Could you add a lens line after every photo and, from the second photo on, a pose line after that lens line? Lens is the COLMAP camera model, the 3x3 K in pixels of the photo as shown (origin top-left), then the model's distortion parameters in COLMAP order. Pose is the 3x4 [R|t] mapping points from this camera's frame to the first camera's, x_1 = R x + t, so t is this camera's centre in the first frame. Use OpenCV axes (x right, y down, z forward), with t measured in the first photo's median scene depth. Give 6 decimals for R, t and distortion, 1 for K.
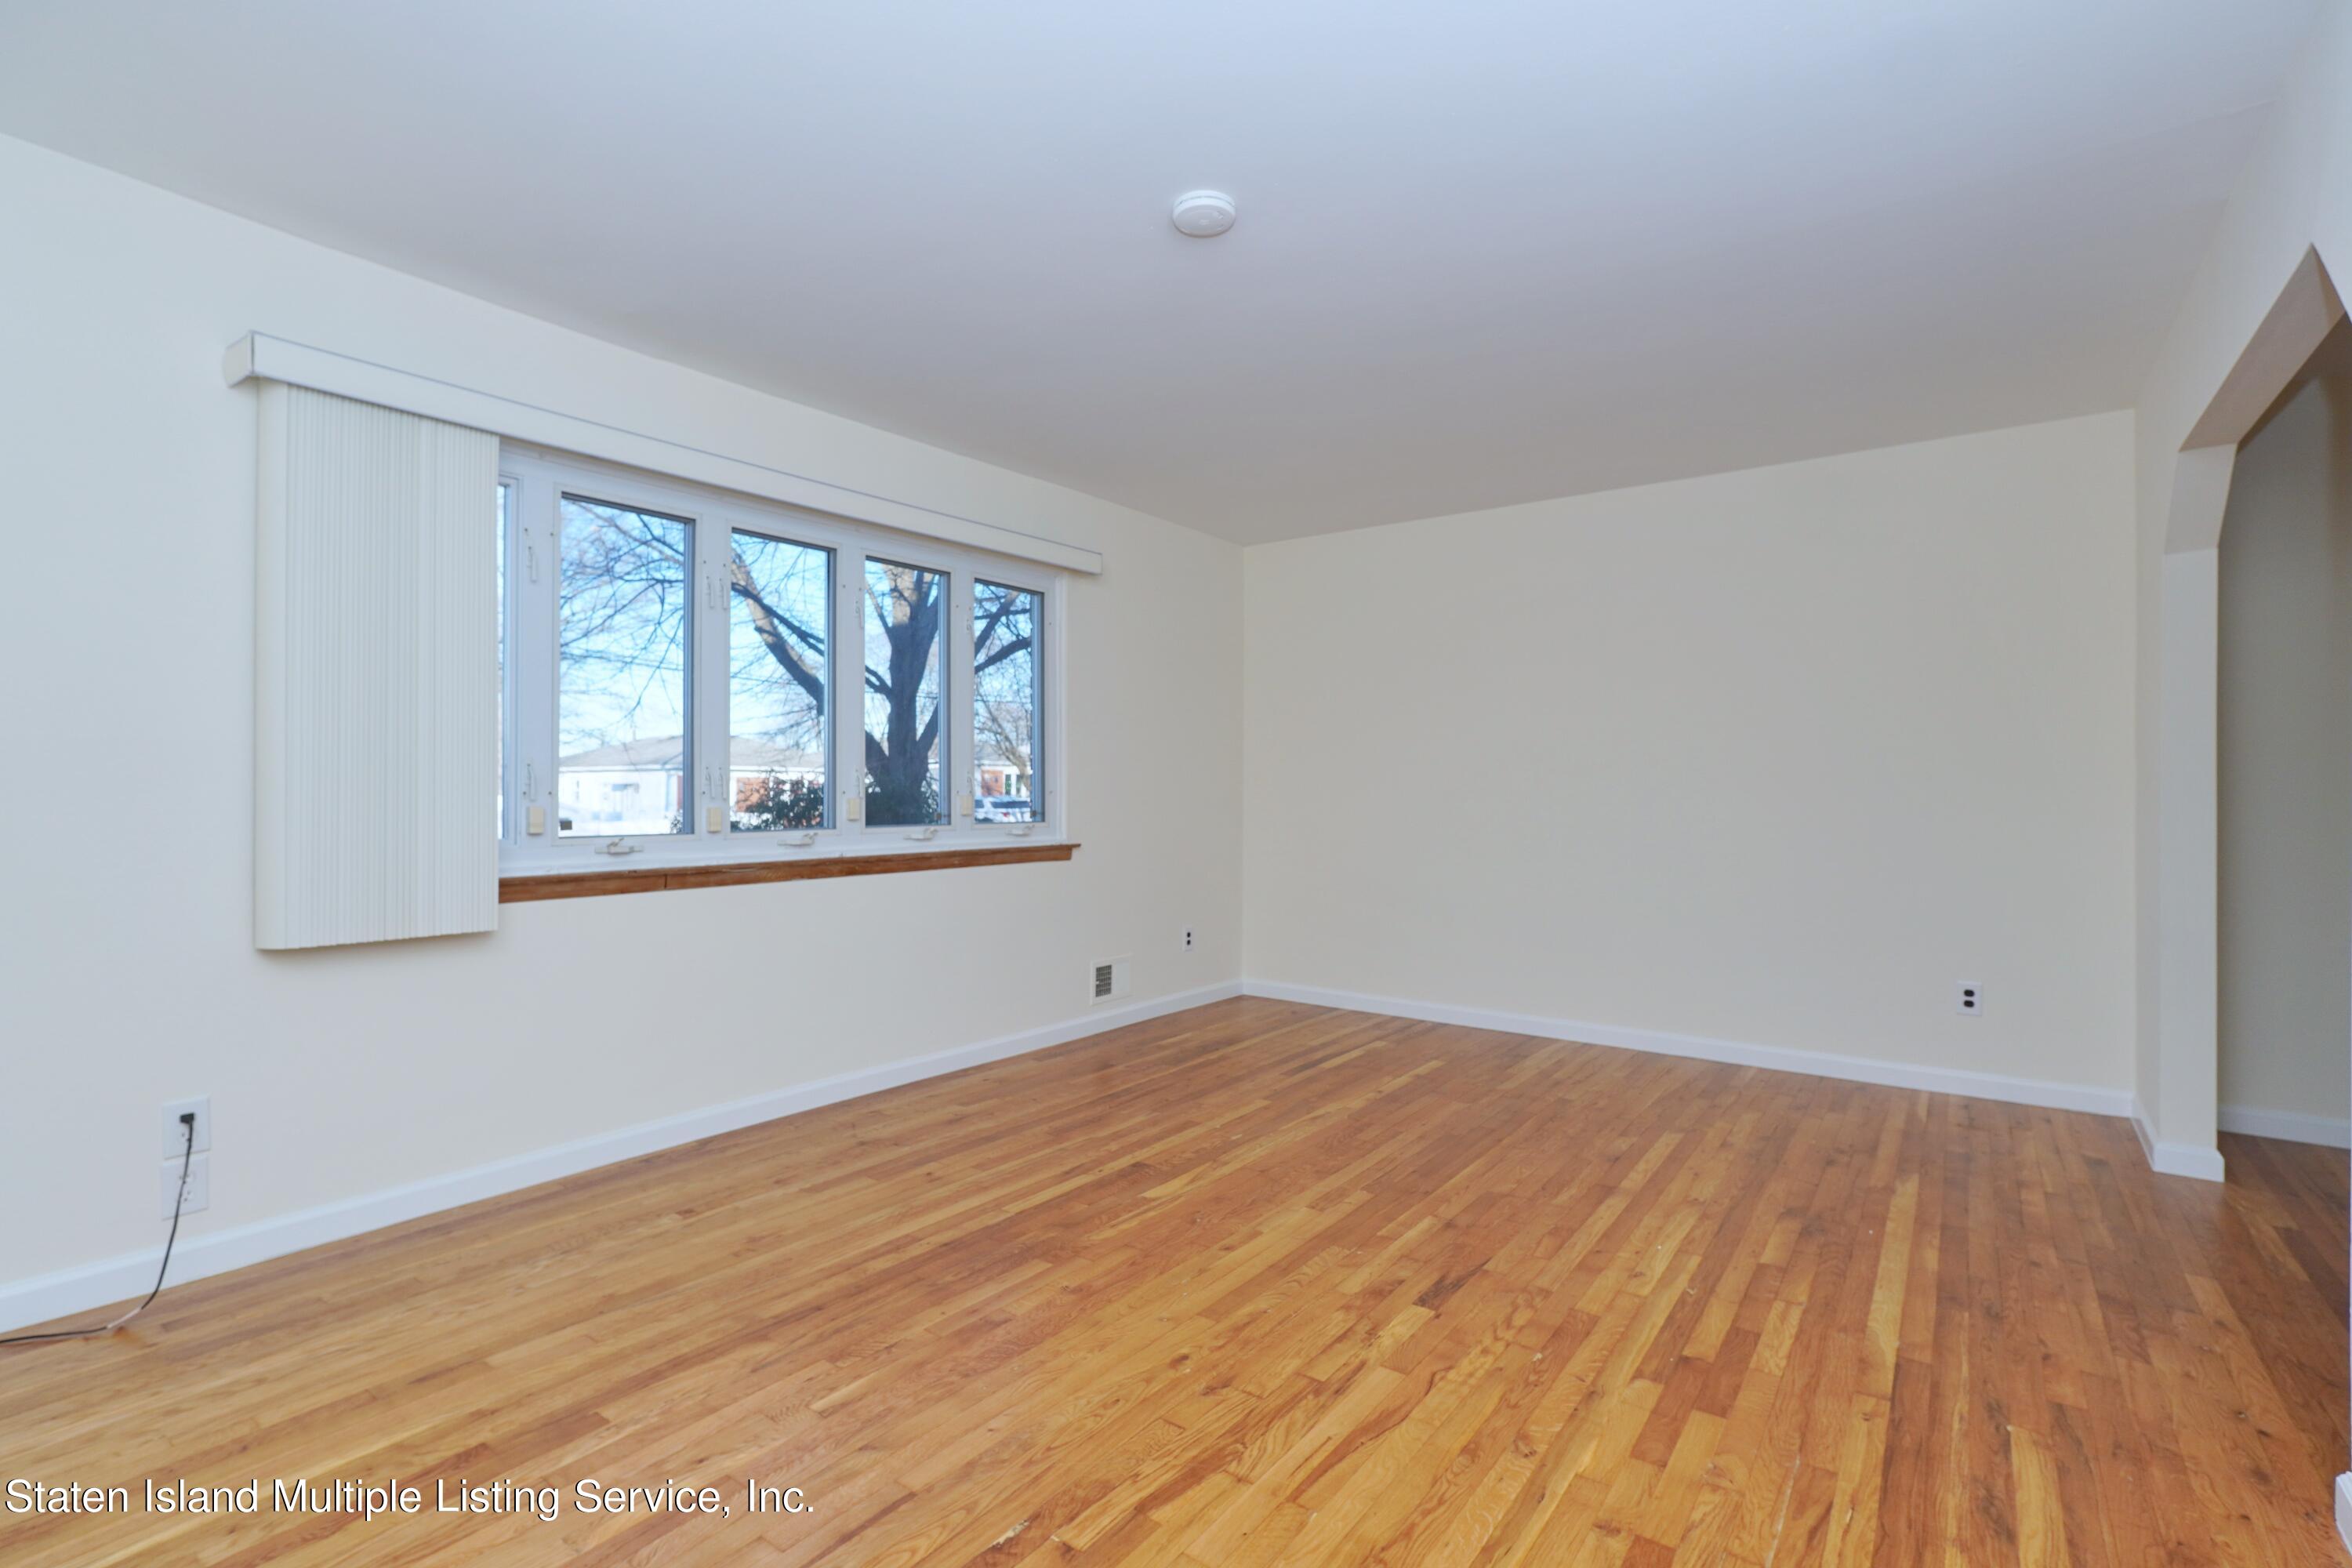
lens RADIAL K [[1073.6, 0, 1175.5], [0, 1073.6, 781.0], [0, 0, 1]] dist [-0.024059, 0.011261]
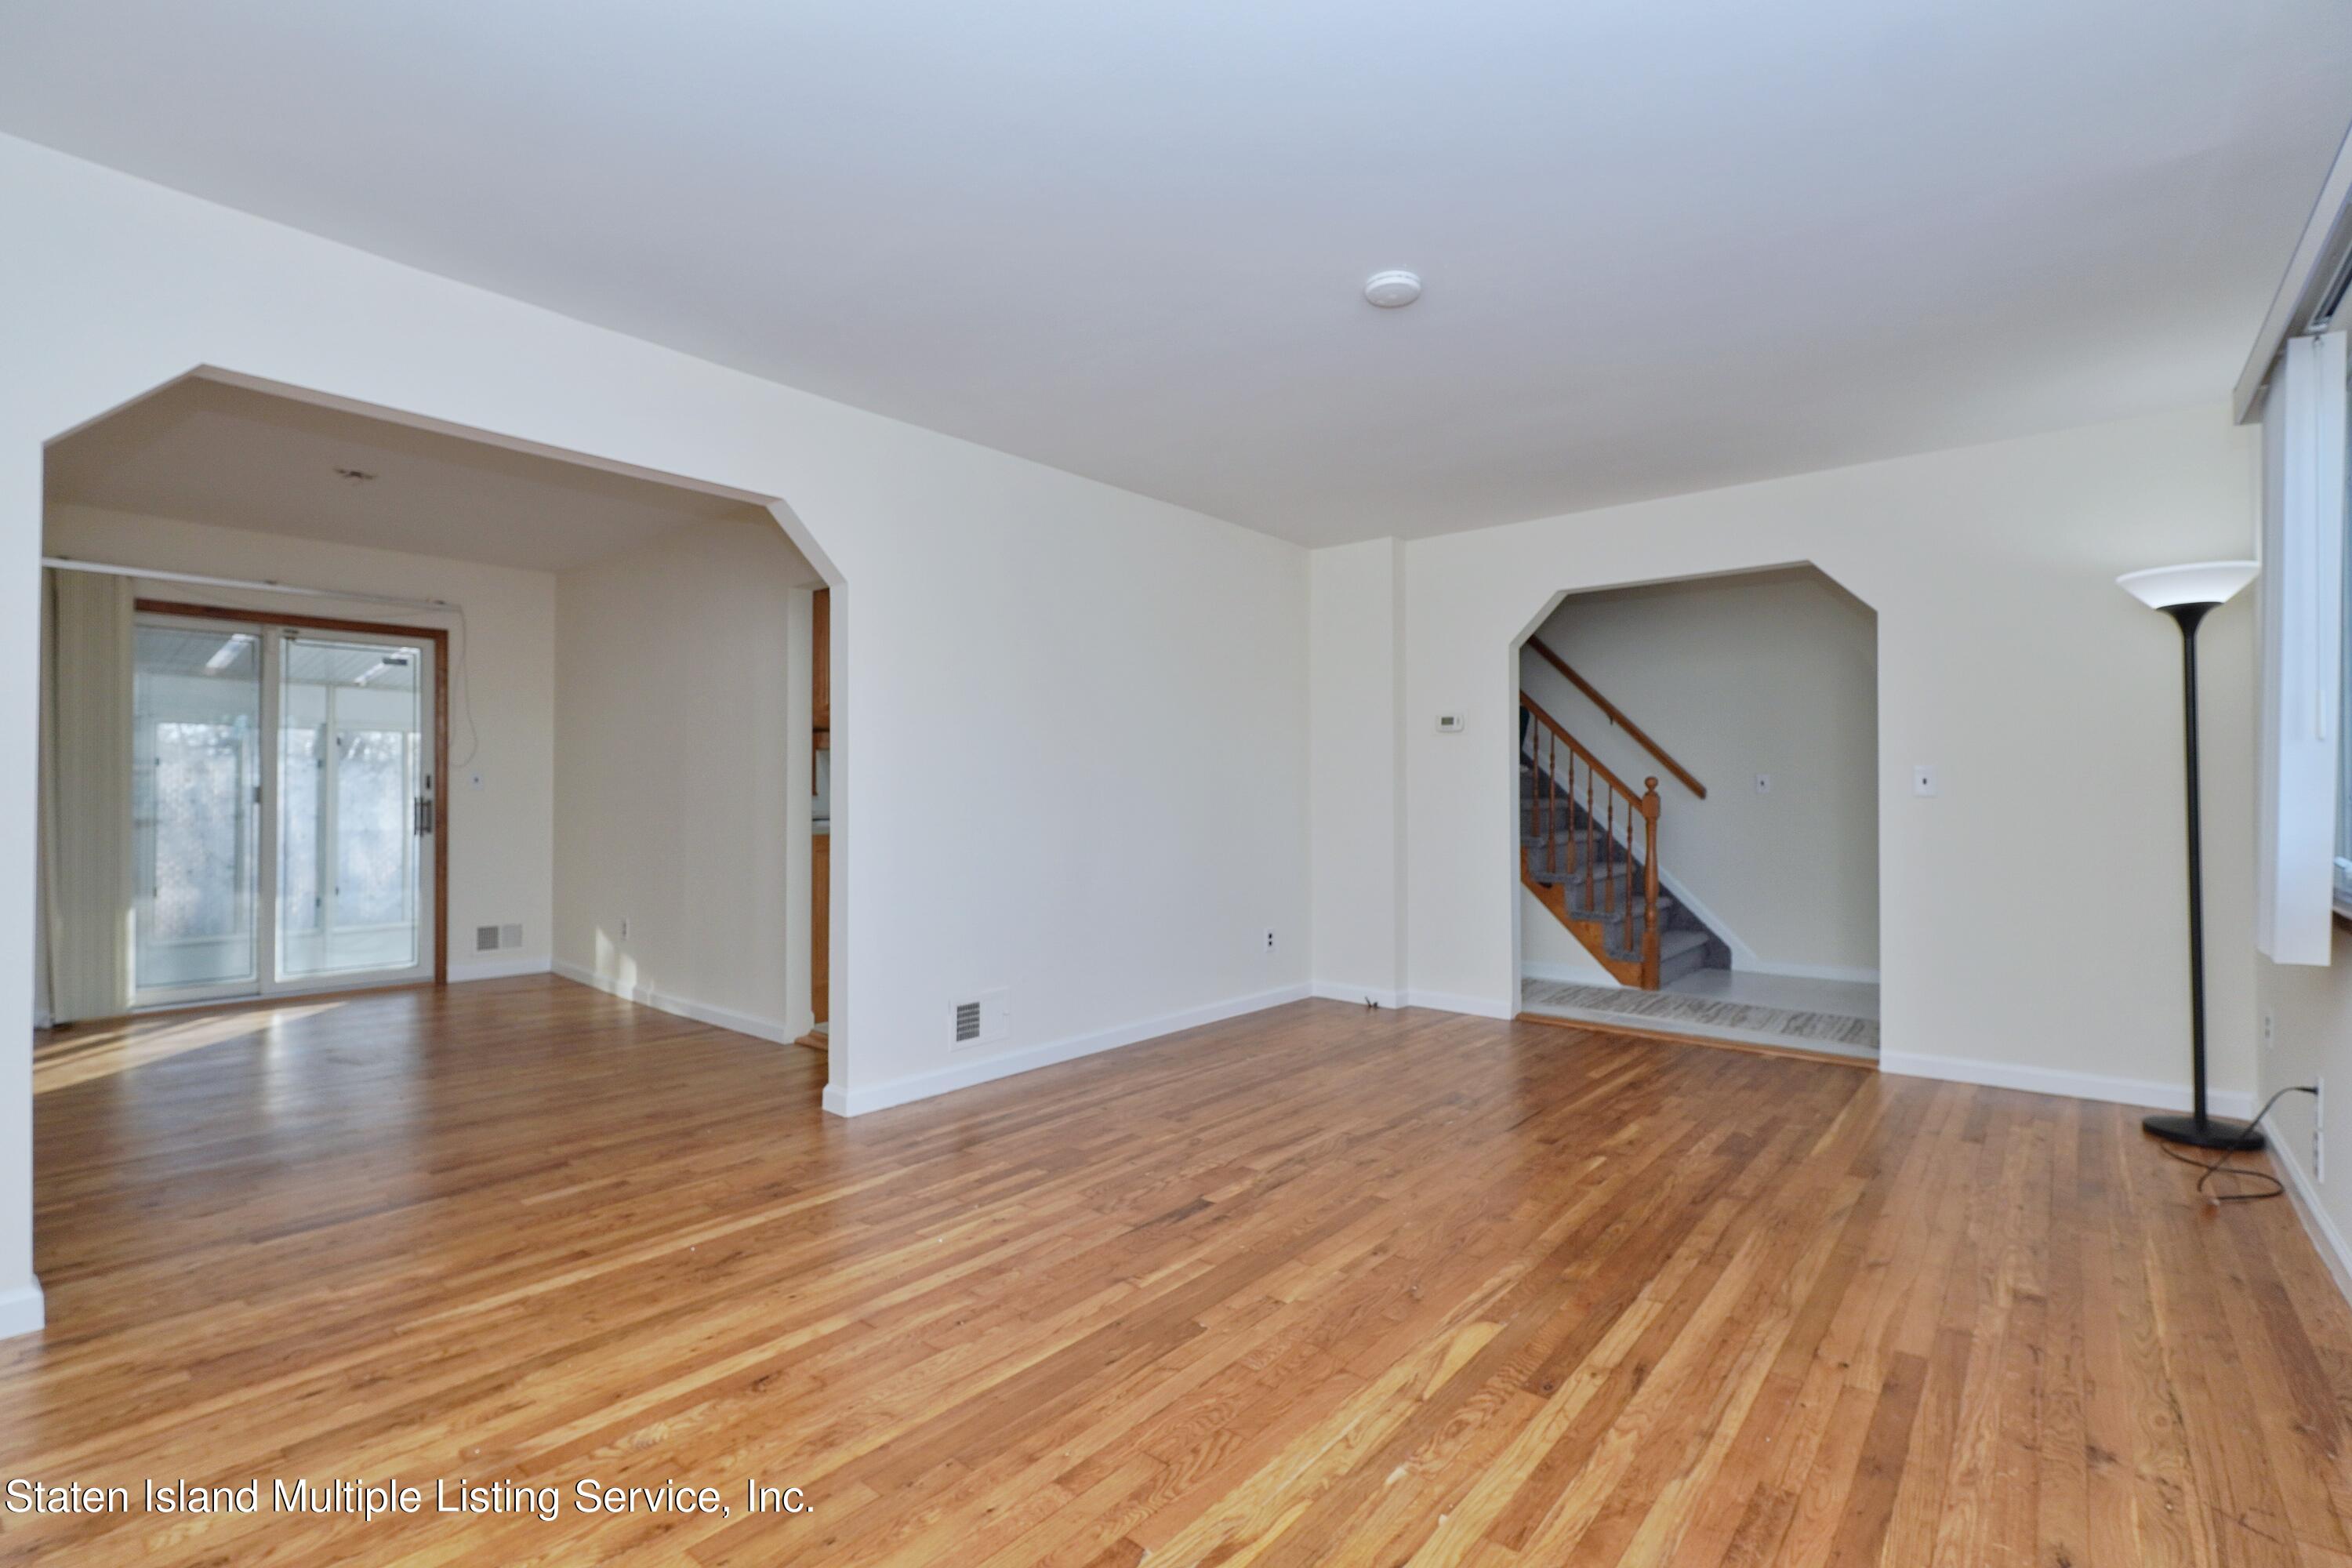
lens RADIAL K [[1073.6, 0, 1175.7], [0, 1073.6, 786.6], [0, 0, 1]] dist [-0.024059, 0.011261]
pose [[-0.998154, -0.006145, 0.060430, 0.166775], [-0.007163, 0.999836, -0.016636, 0.023343], [-0.060318, -0.017038, -0.998034, 1.909406]]
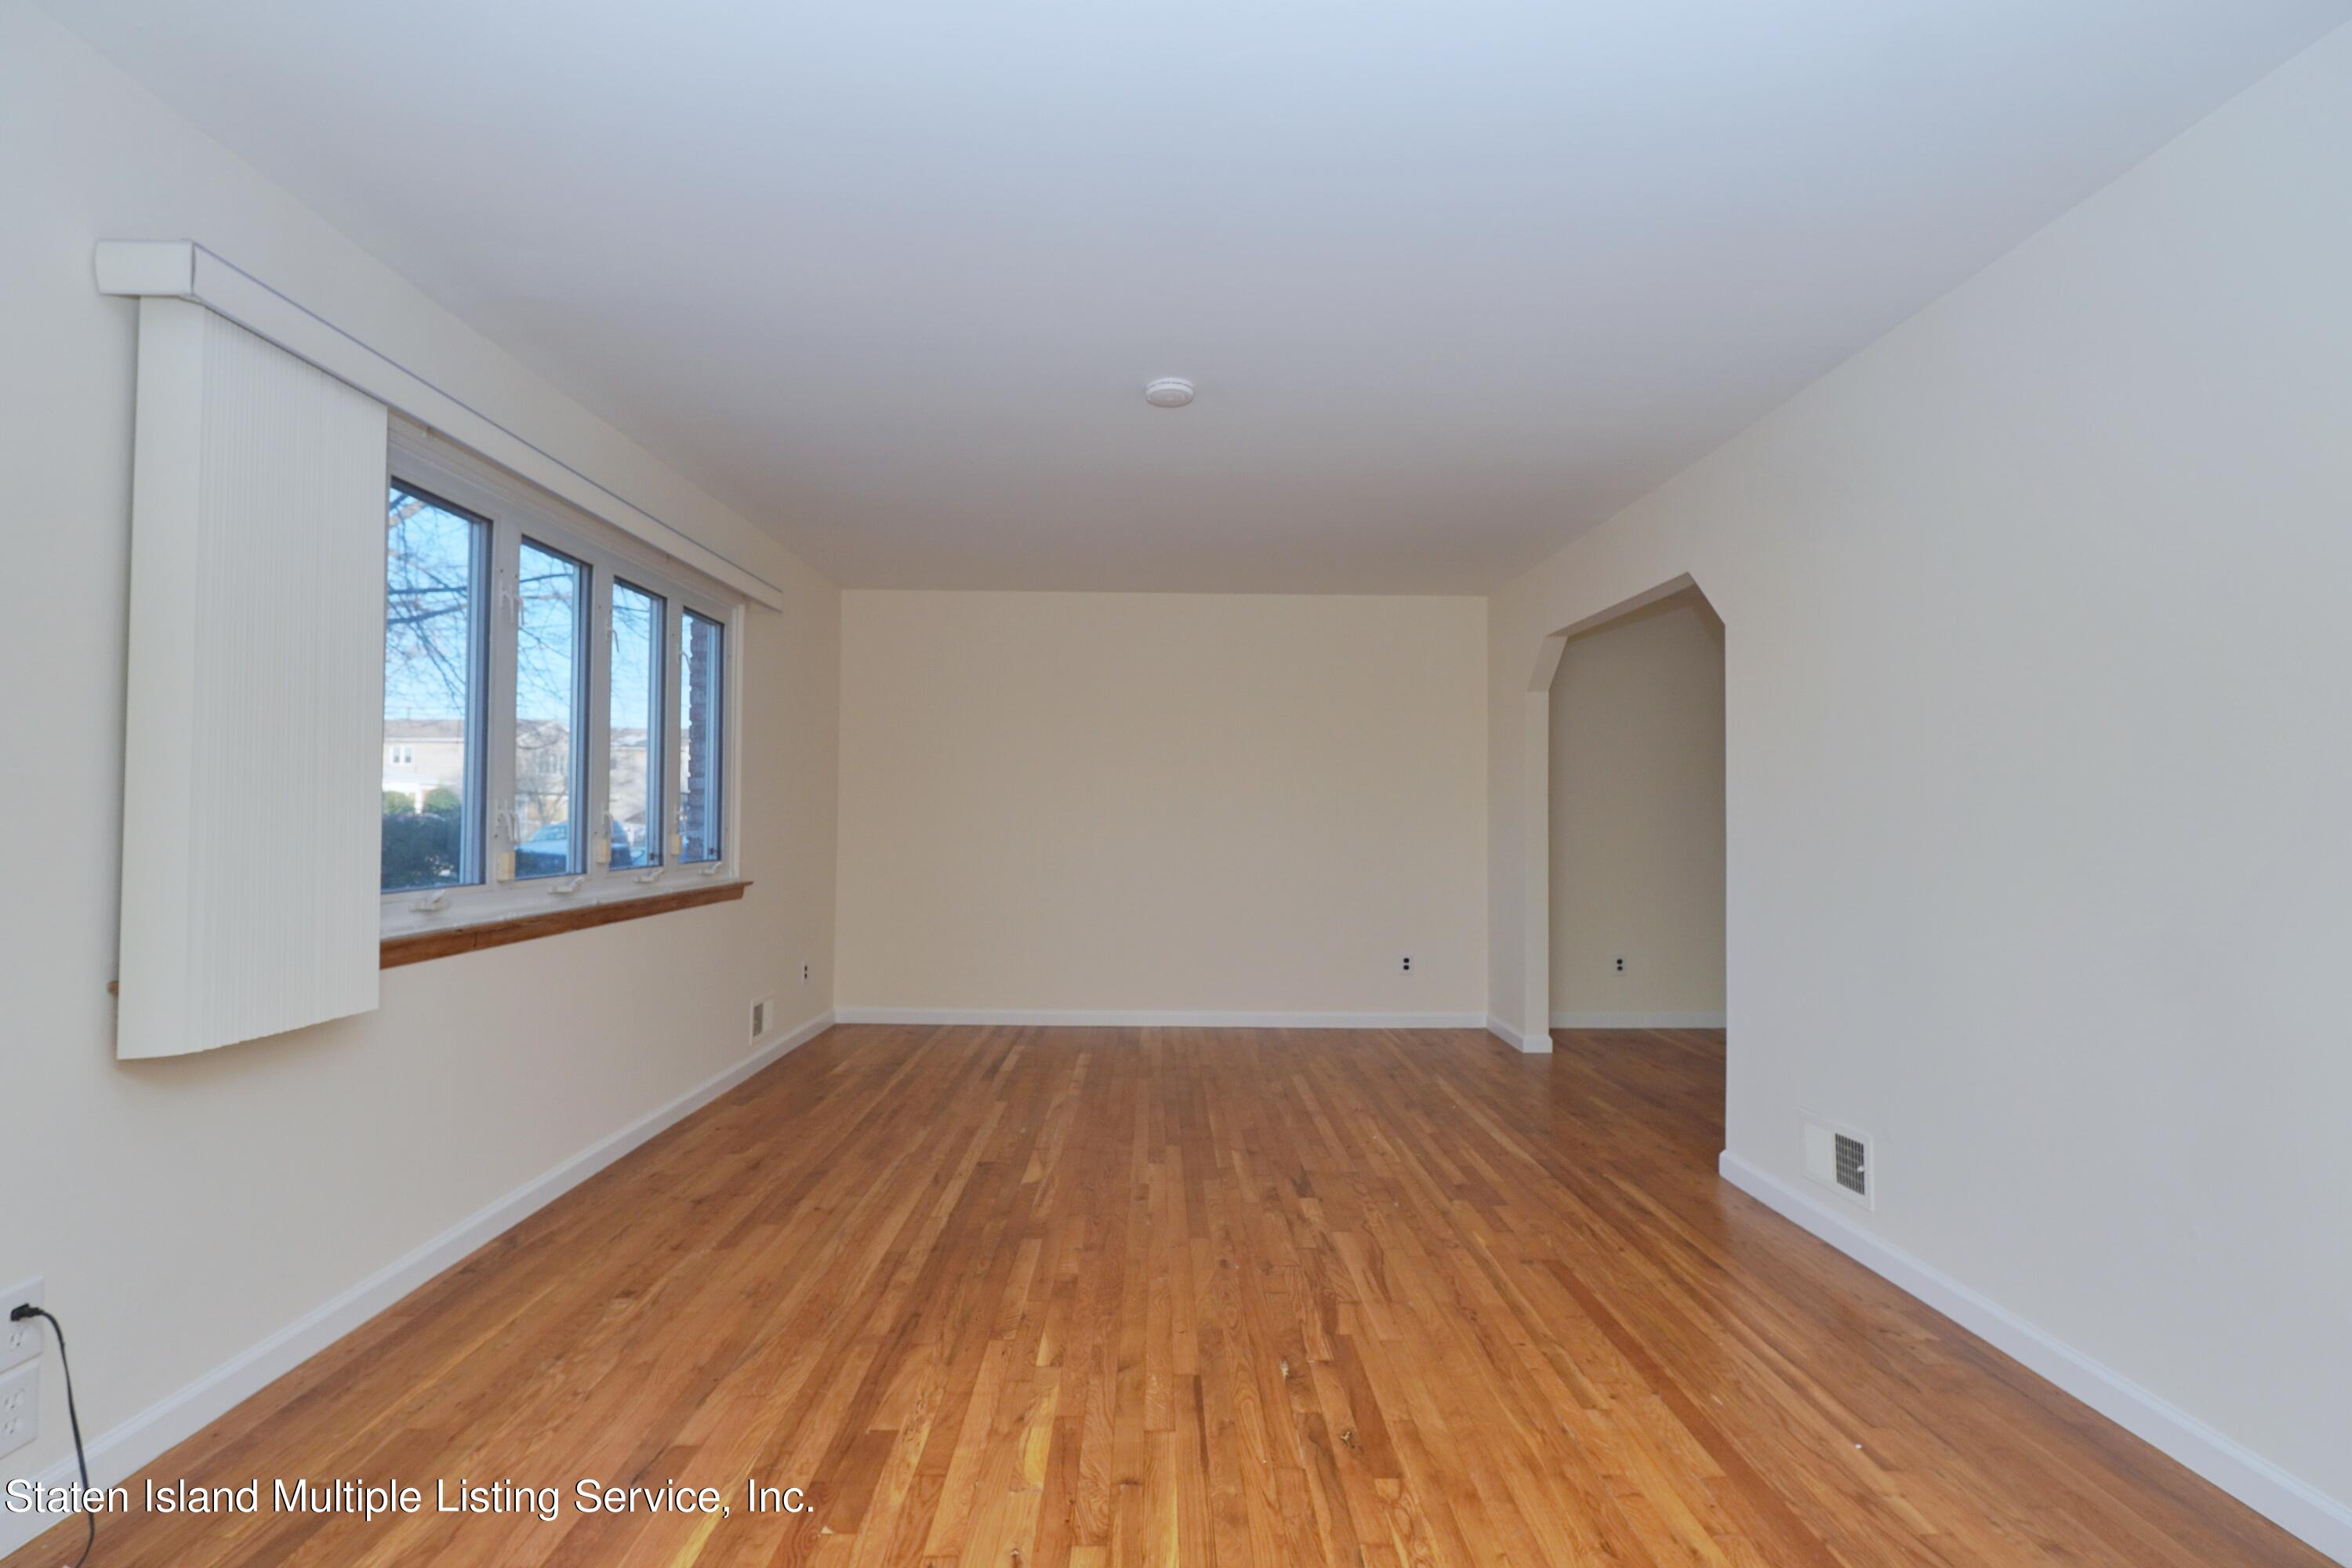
lens RADIAL K [[1073.6, 0, 1176.5], [0, 1073.6, 780.6], [0, 0, 1]] dist [-0.024059, 0.011261]
pose [[0.790048, 0.024579, 0.612553, -0.670391], [-0.010566, 0.999593, -0.026481, -0.020855], [-0.612954, 0.014449, 0.789986, -0.026093]]
